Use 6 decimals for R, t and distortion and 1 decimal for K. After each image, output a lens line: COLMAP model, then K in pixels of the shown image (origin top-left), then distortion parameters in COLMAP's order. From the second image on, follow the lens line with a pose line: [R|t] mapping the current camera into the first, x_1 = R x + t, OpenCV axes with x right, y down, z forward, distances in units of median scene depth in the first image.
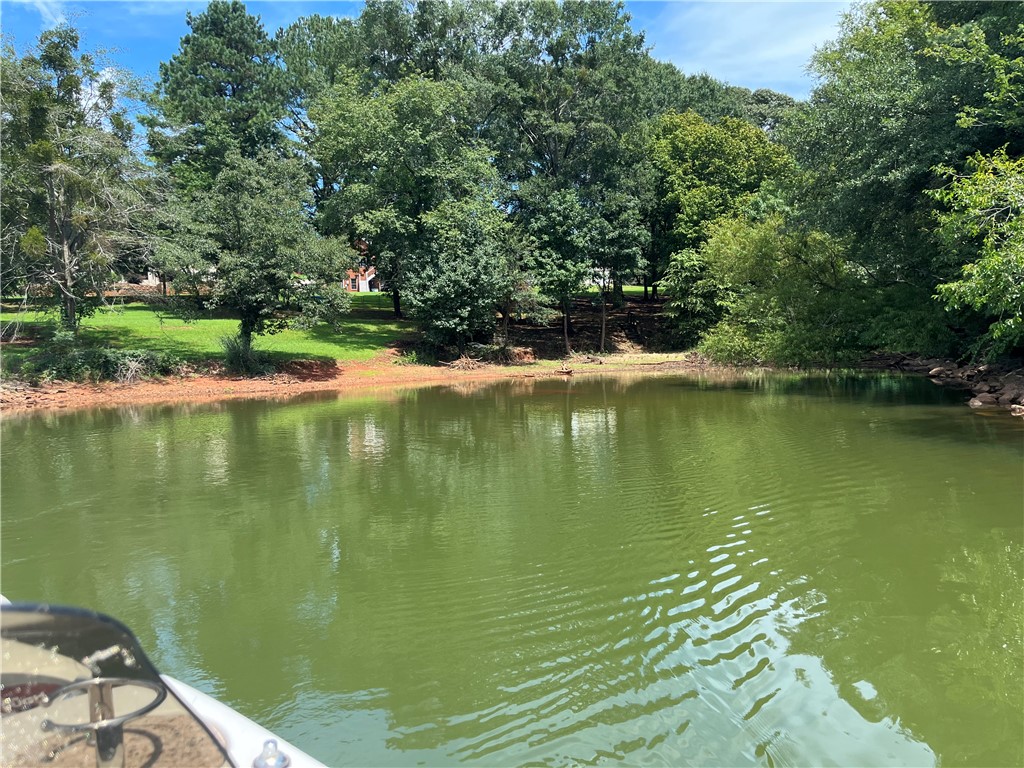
lens RADIAL K [[738.9, 0, 512.0], [0, 738.9, 384.0], [0, 0, 1]] dist [0.071810, -0.087412]
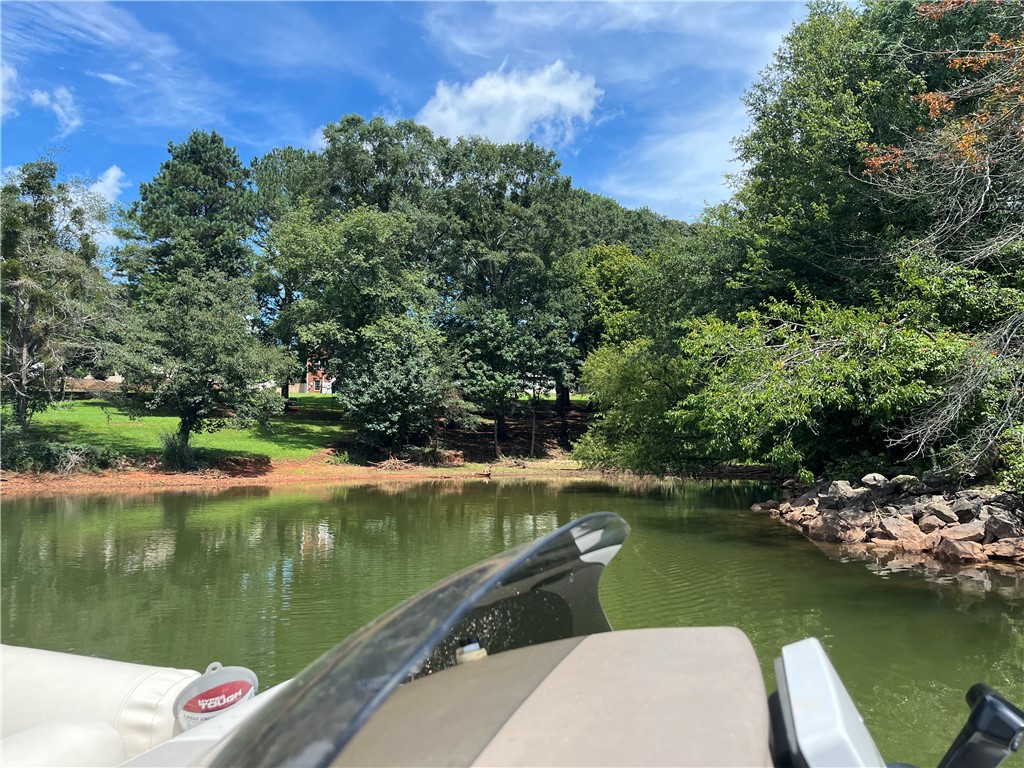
lens RADIAL K [[738.9, 0, 512.0], [0, 738.9, 384.0], [0, 0, 1]] dist [0.071810, -0.087412]
pose [[0.999208, 0.030956, 0.024989, 0.076069], [-0.027177, 0.989847, -0.139513, 0.002316], [-0.029054, 0.138724, 0.989905, -0.086066]]
